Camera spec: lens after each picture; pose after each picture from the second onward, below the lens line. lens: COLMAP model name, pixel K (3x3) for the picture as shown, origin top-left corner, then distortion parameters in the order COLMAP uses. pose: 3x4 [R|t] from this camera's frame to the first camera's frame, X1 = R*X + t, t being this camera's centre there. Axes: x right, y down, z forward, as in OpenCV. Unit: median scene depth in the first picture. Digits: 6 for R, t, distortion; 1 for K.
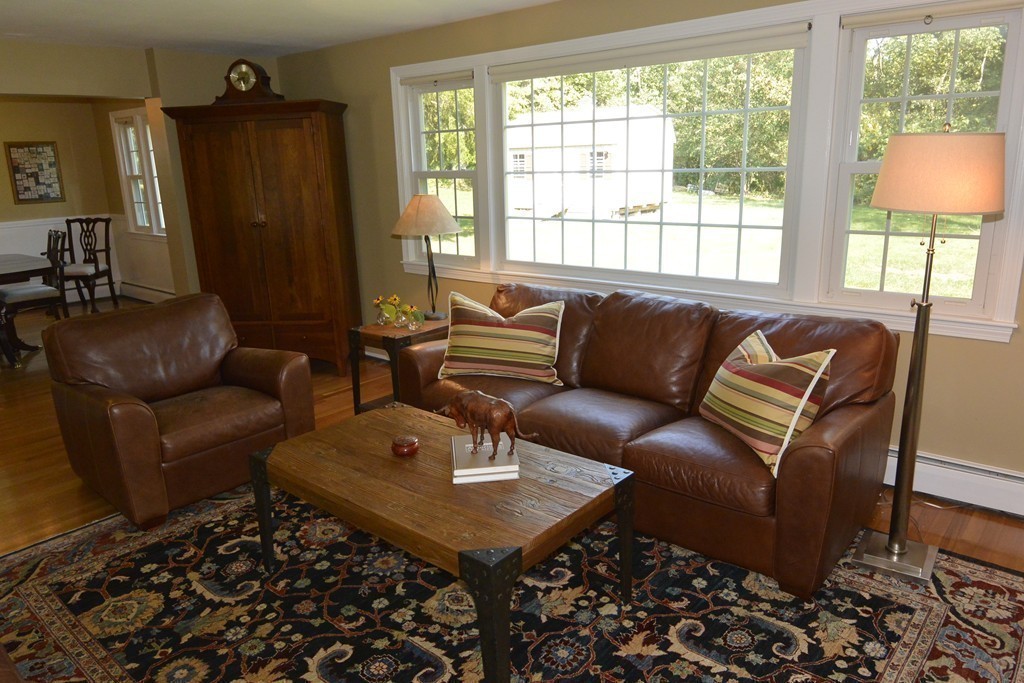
lens RADIAL K [[718.3, 0, 512.9], [0, 718.3, 343.6], [0, 0, 1]] dist [0.004517, -0.025211]
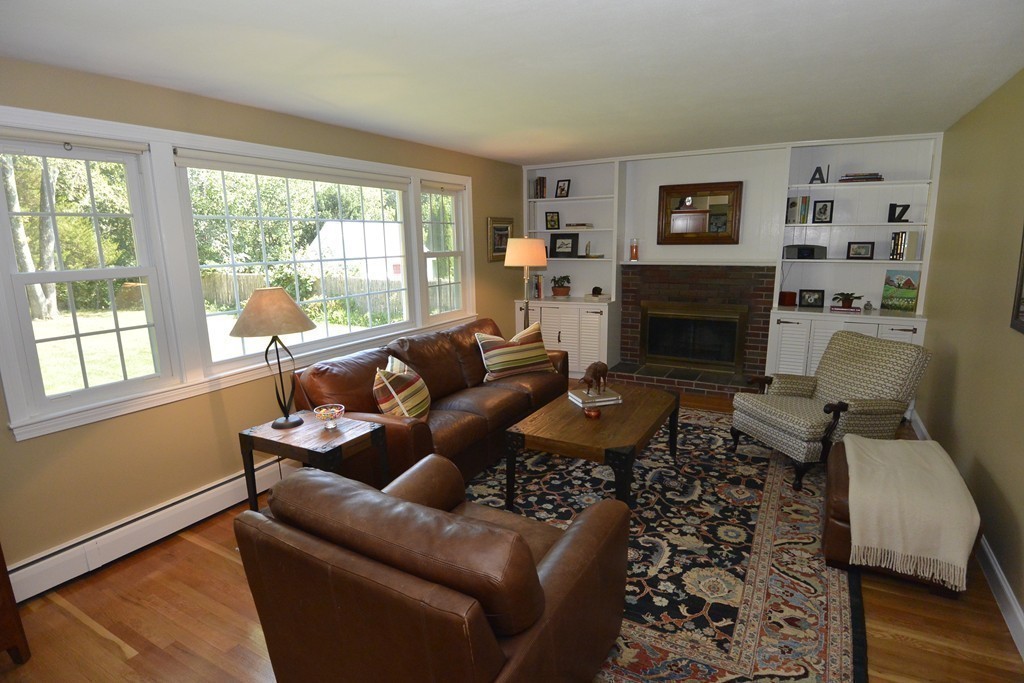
lens RADIAL K [[537.9, 0, 513.1], [0, 537.9, 348.2], [0, 0, 1]] dist [0.001326, -0.028722]
pose [[-0.209147, -0.159167, 0.964844, -1.329728], [0.273160, 0.937879, 0.213931, -0.320490], [-0.938958, 0.308300, -0.152676, 1.360240]]
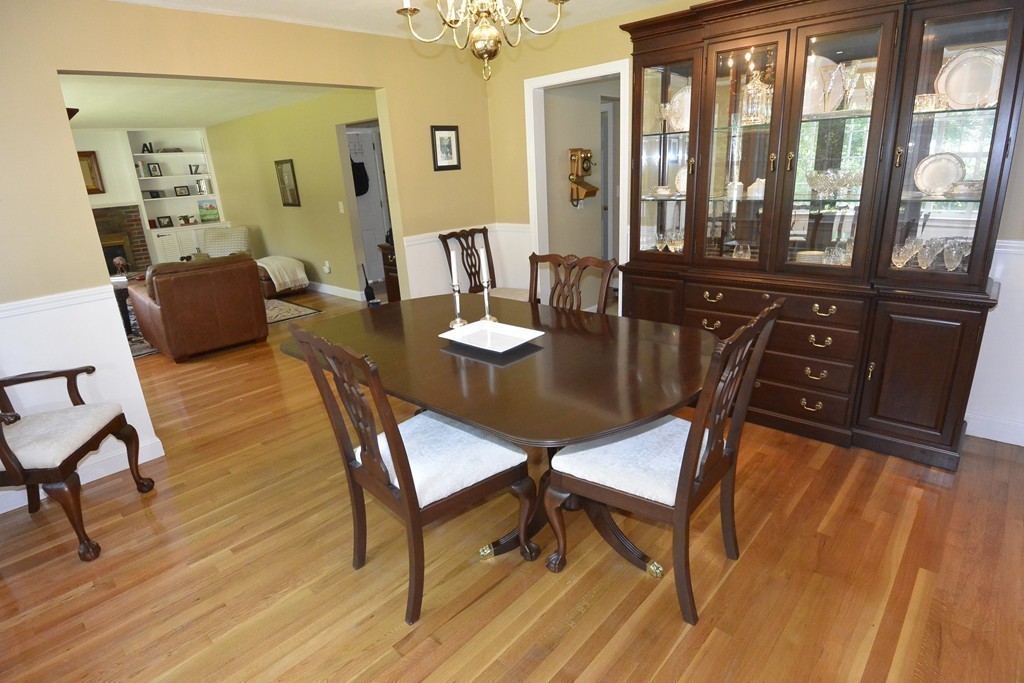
lens RADIAL K [[537.9, 0, 513.1], [0, 537.9, 348.2], [0, 0, 1]] dist [0.001326, -0.028722]
pose [[-0.995682, 0.076132, 0.053106, -1.925155], [0.092795, 0.830872, 0.548672, -0.754426], [-0.002352, 0.551231, -0.834349, 3.233249]]
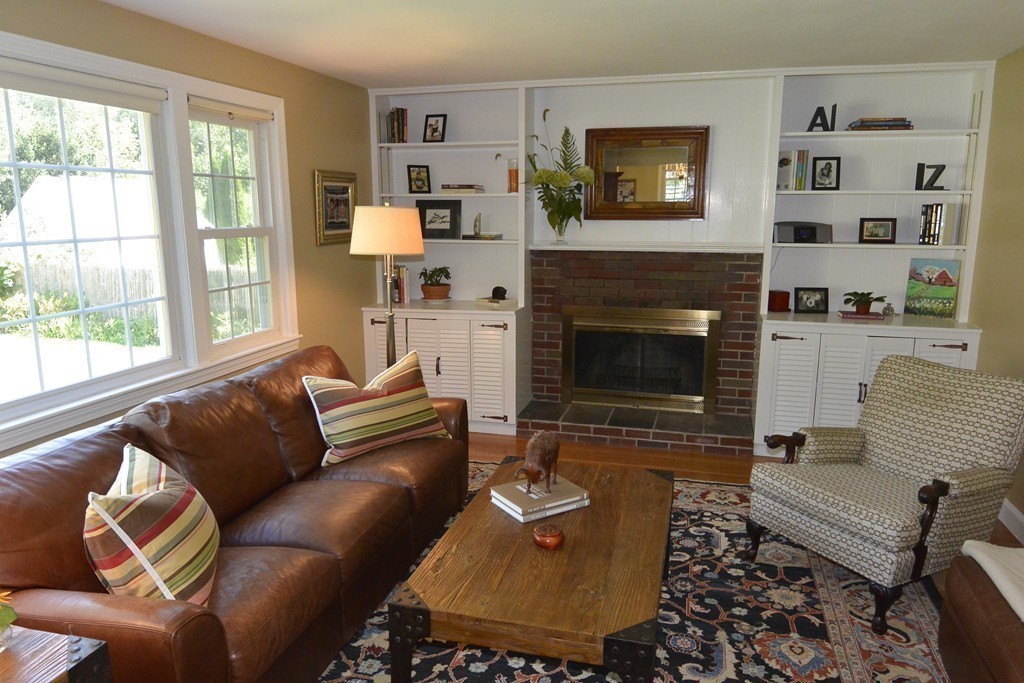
lens RADIAL K [[718.3, 0, 512.9], [0, 718.3, 343.6], [0, 0, 1]] dist [0.004517, -0.025211]
pose [[-0.436992, -0.133915, 0.889441, -0.907087], [0.246707, 0.933087, 0.261696, -0.324815], [-0.864970, 0.333791, -0.374713, 1.329588]]
